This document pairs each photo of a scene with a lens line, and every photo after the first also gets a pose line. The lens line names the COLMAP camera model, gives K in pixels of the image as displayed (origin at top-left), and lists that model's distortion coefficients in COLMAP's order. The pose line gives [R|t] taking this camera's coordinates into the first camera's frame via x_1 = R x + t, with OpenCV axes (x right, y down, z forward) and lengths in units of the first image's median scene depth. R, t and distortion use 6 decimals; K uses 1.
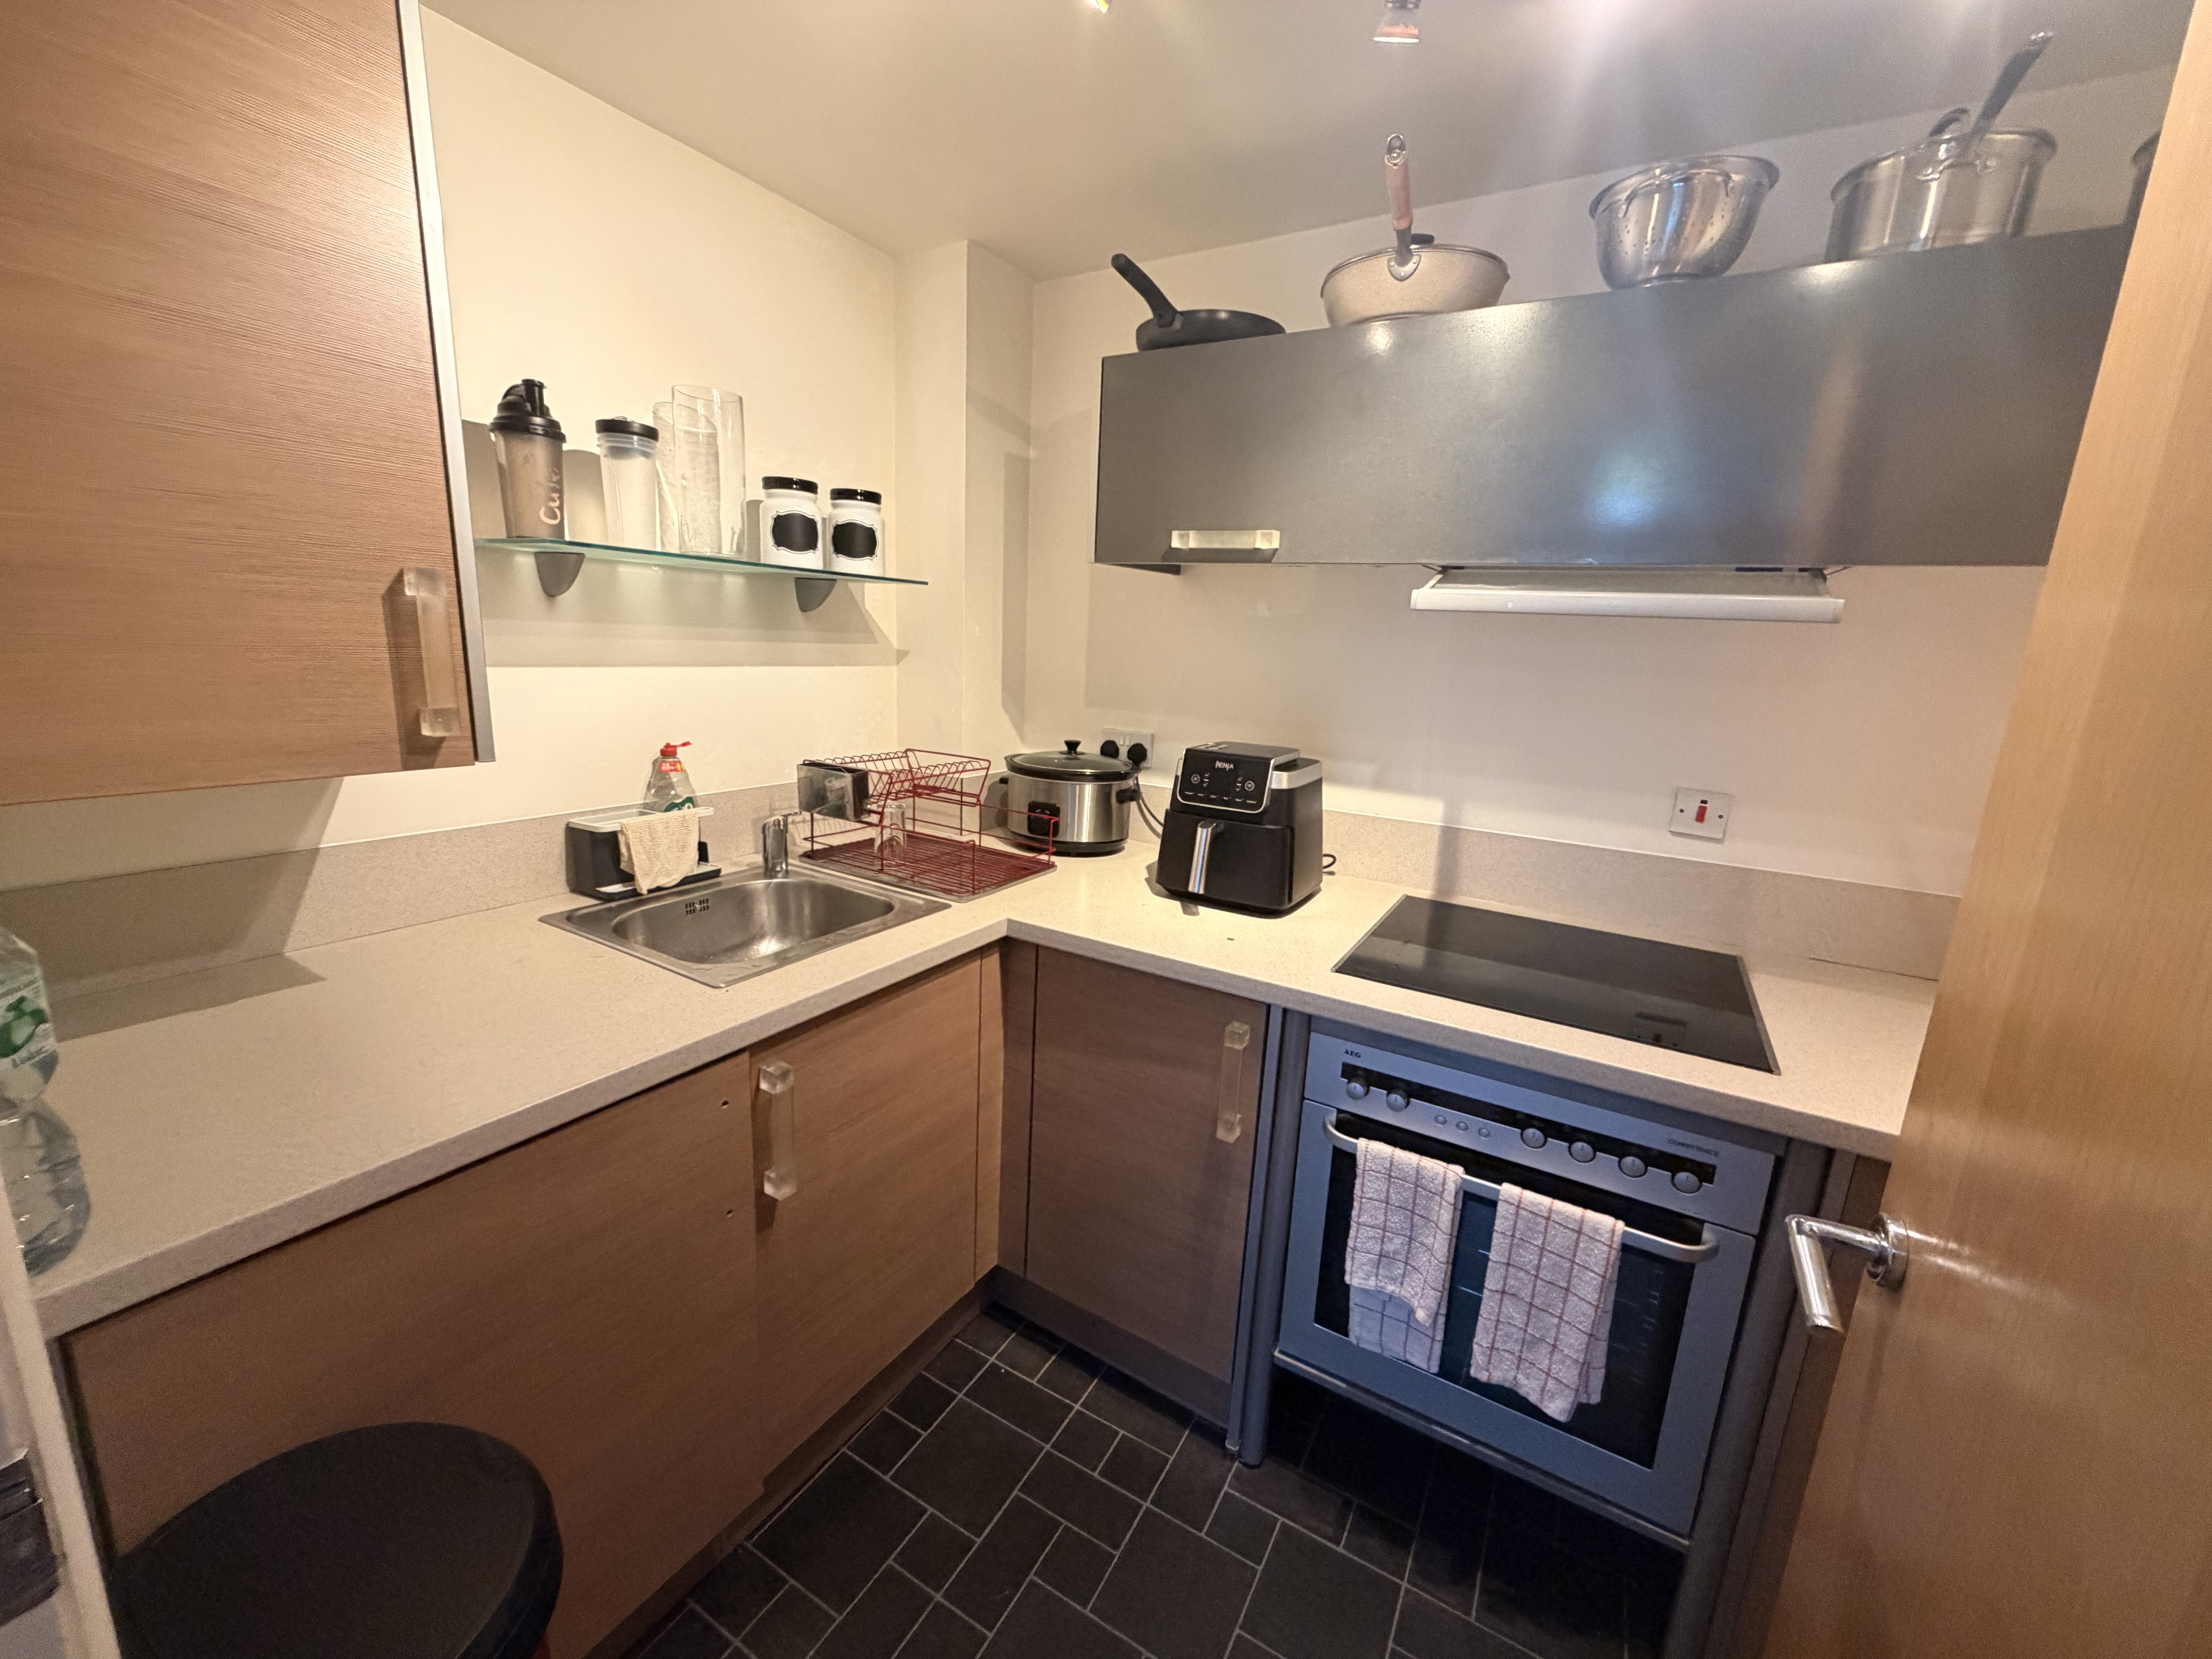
lens RADIAL K [[882.5, 0, 1106.0], [0, 882.5, 829.5], [0, 0, 1]] dist [0.002719, 0.000139]
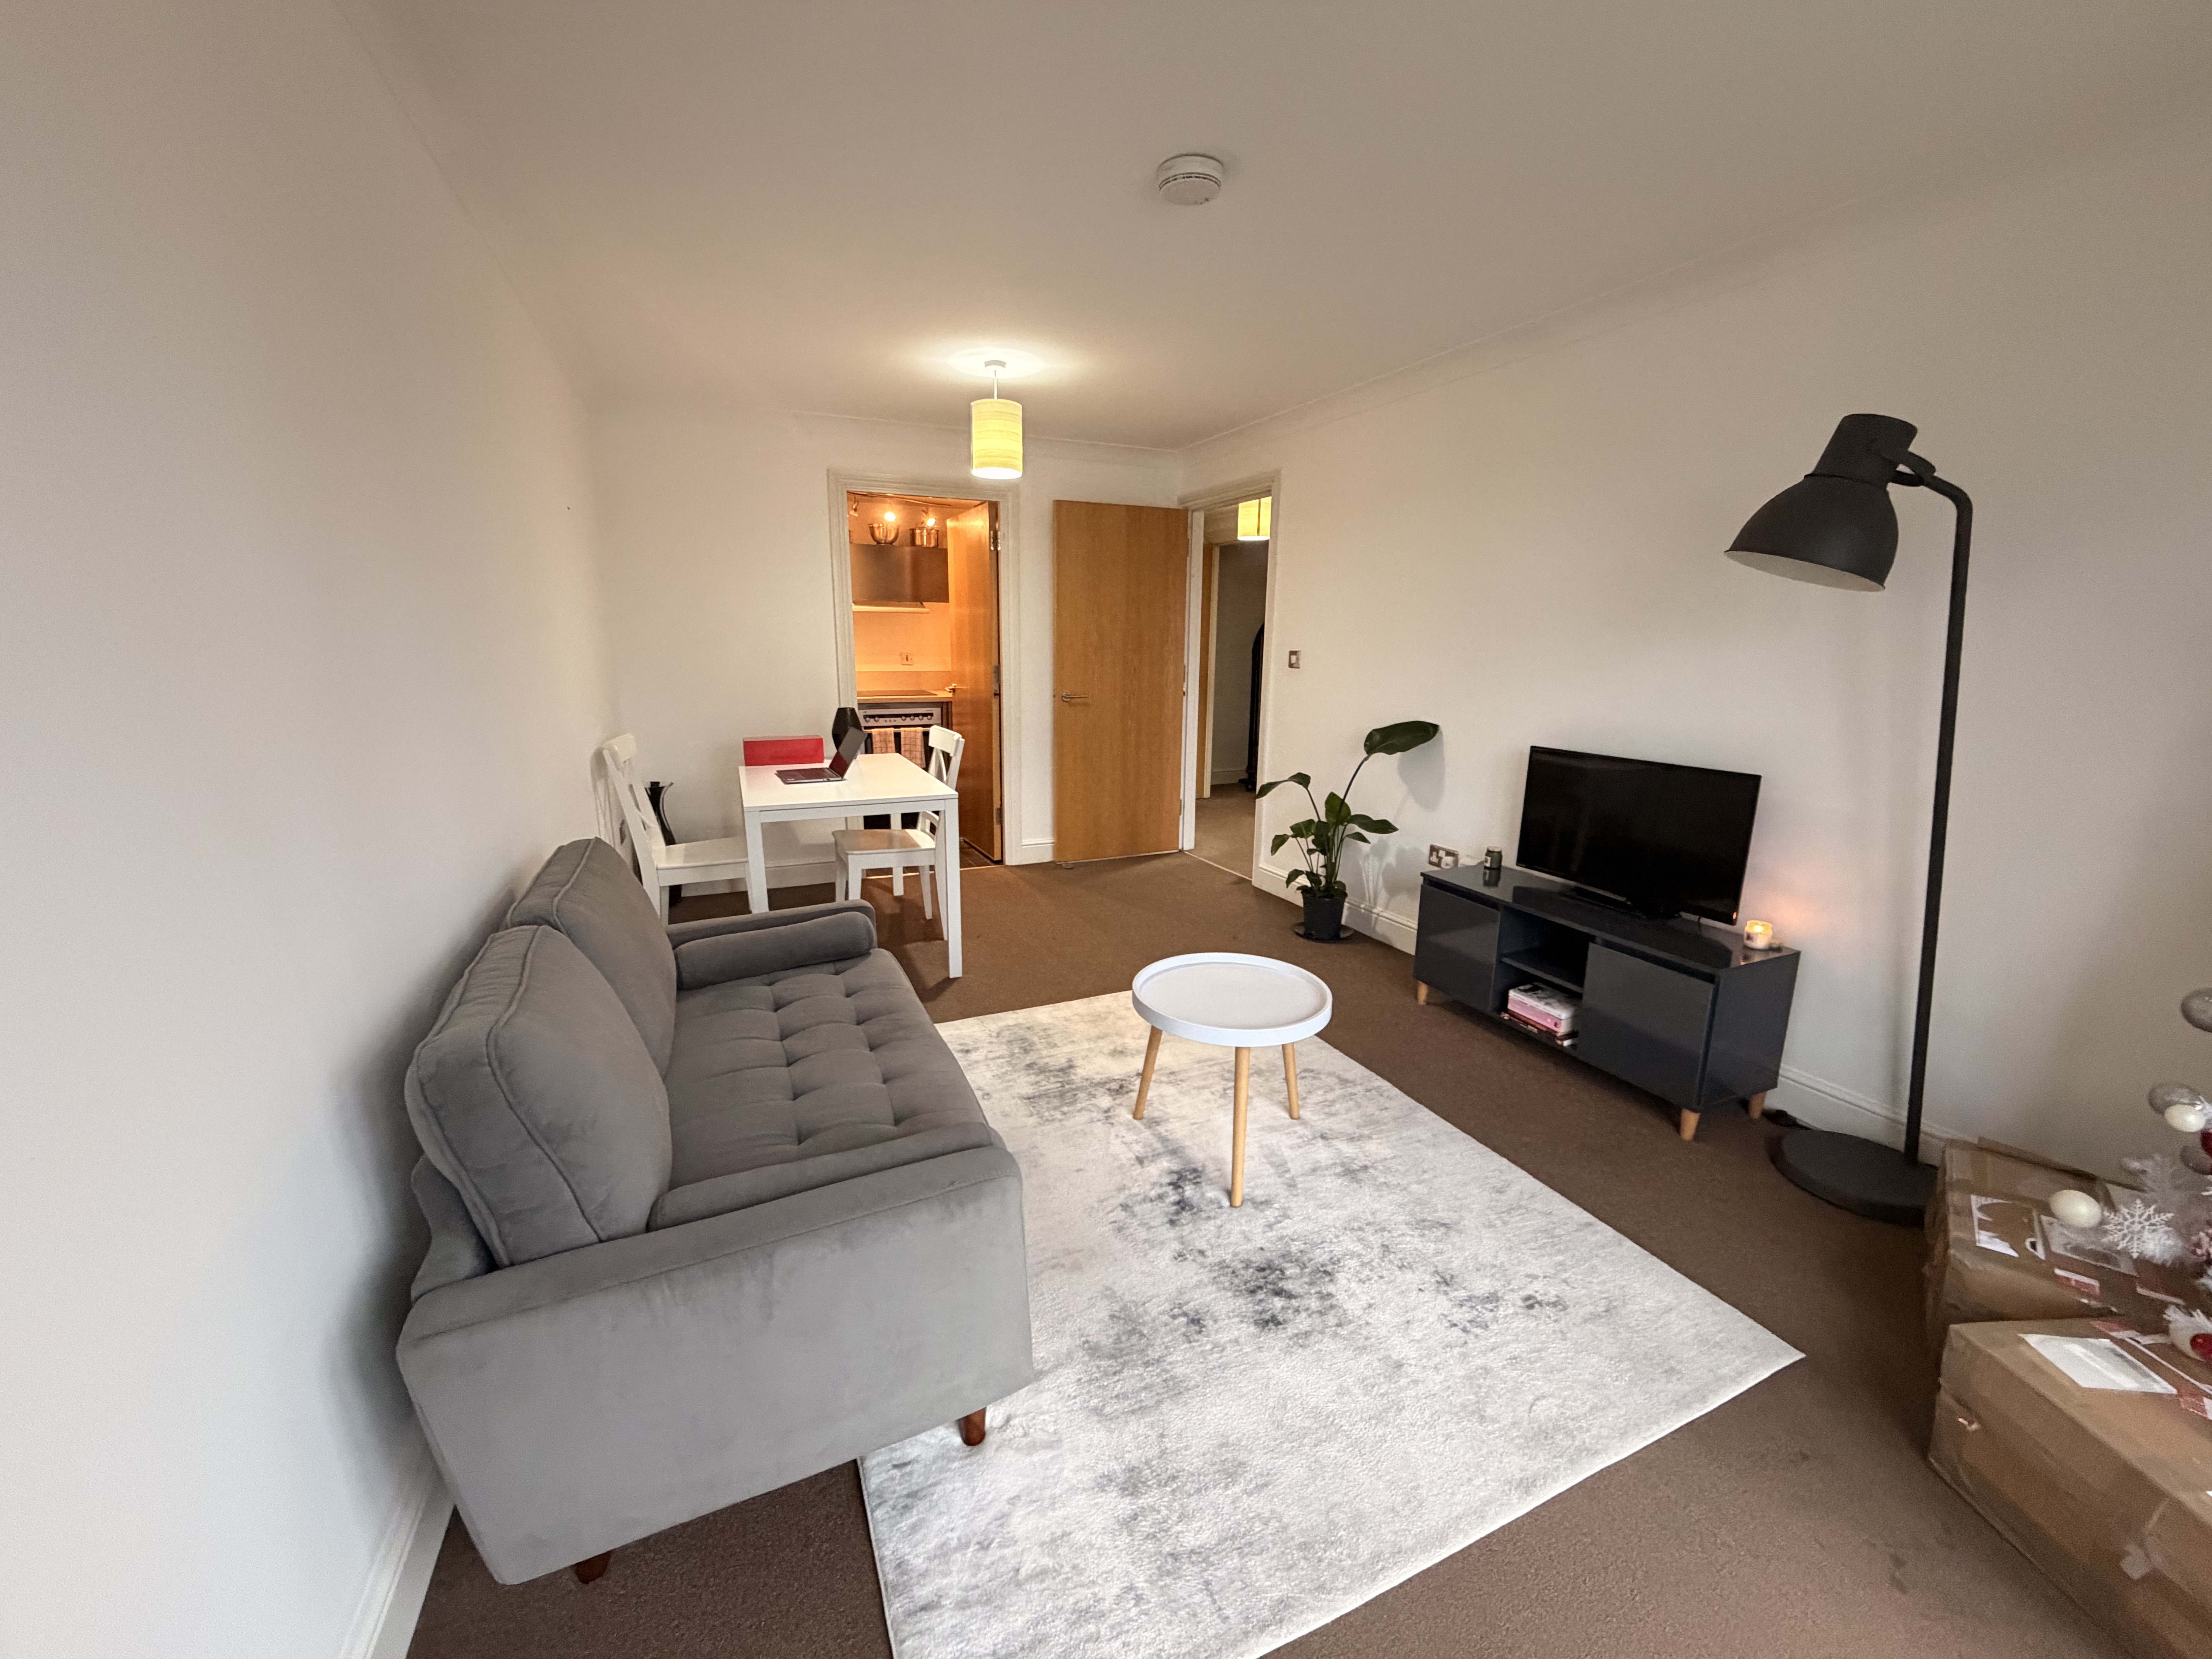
lens RADIAL K [[882.5, 0, 1106.0], [0, 882.5, 829.5], [0, 0, 1]] dist [0.002719, 0.000139]
pose [[0.596500, -0.225437, 0.770302, -2.588677], [0.220590, 0.968831, 0.112721, 0.607498], [-0.771705, 0.102683, 0.627637, -2.696692]]
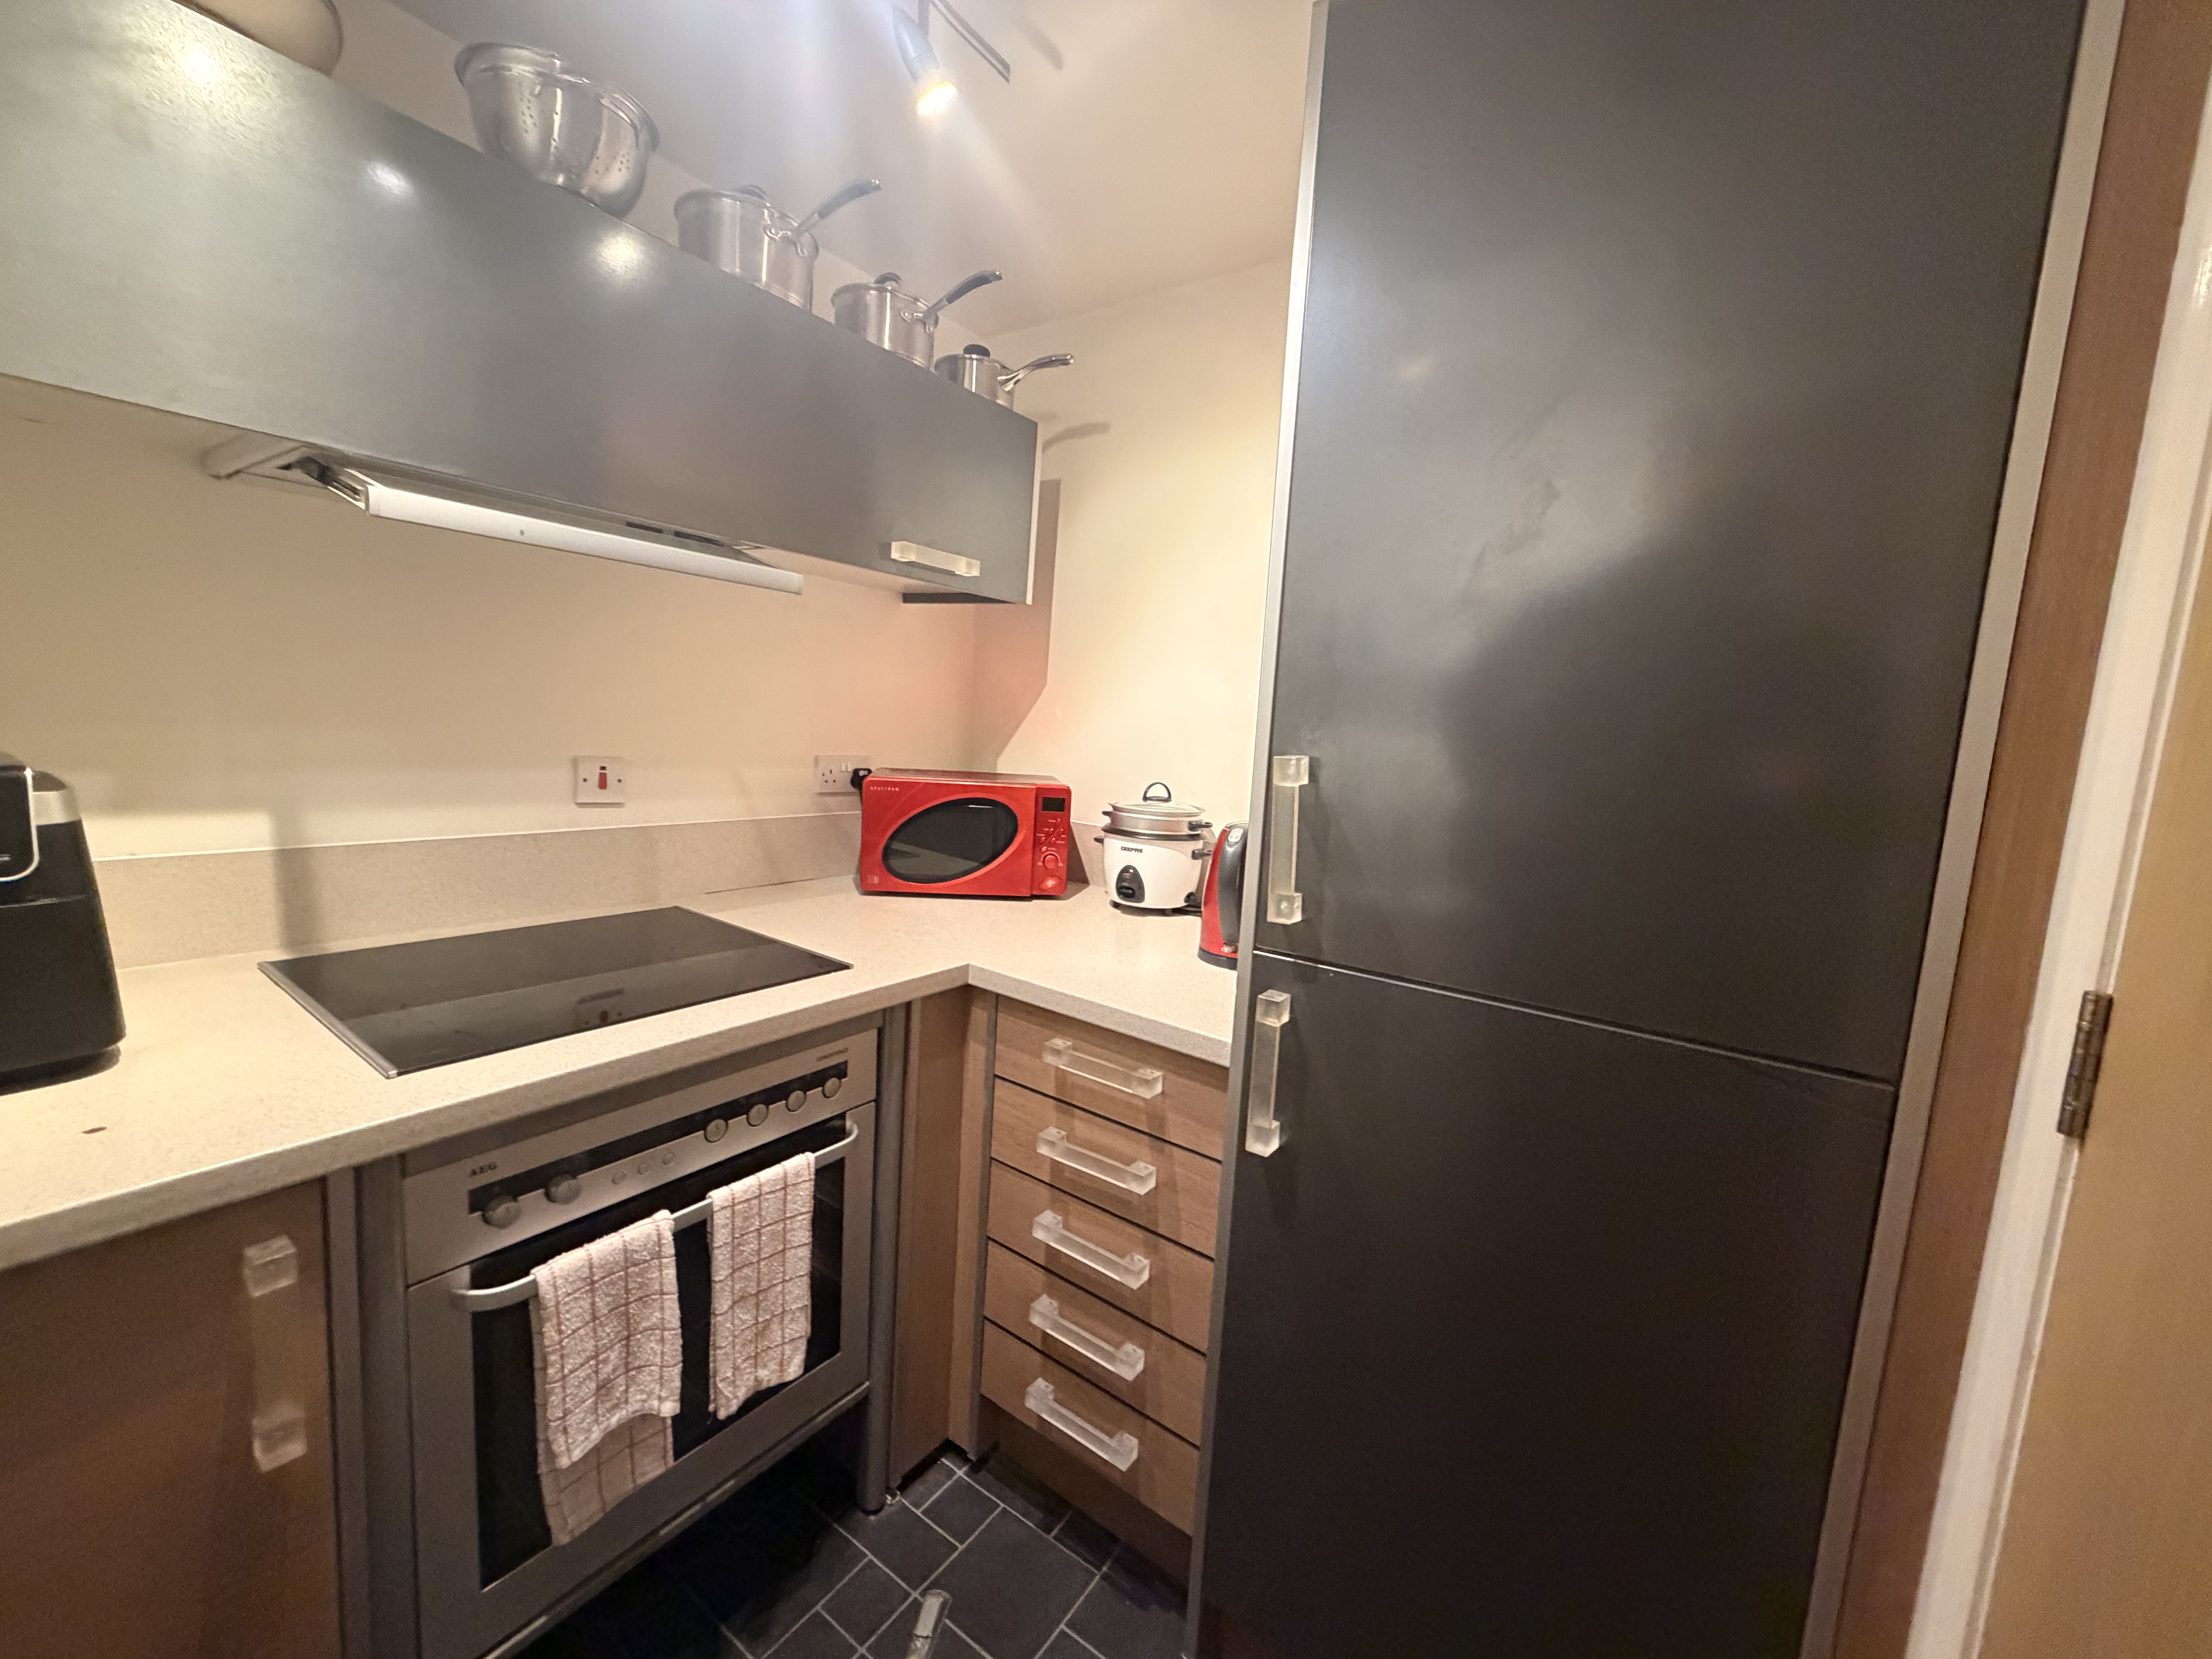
lens RADIAL K [[882.5, 0, 1106.0], [0, 882.5, 829.5], [0, 0, 1]] dist [0.002719, 0.000139]
pose [[0.093860, -0.167440, 0.981404, -0.313045], [0.158824, 0.975650, 0.151269, -0.030437], [-0.982835, 0.141672, 0.118168, 0.423381]]
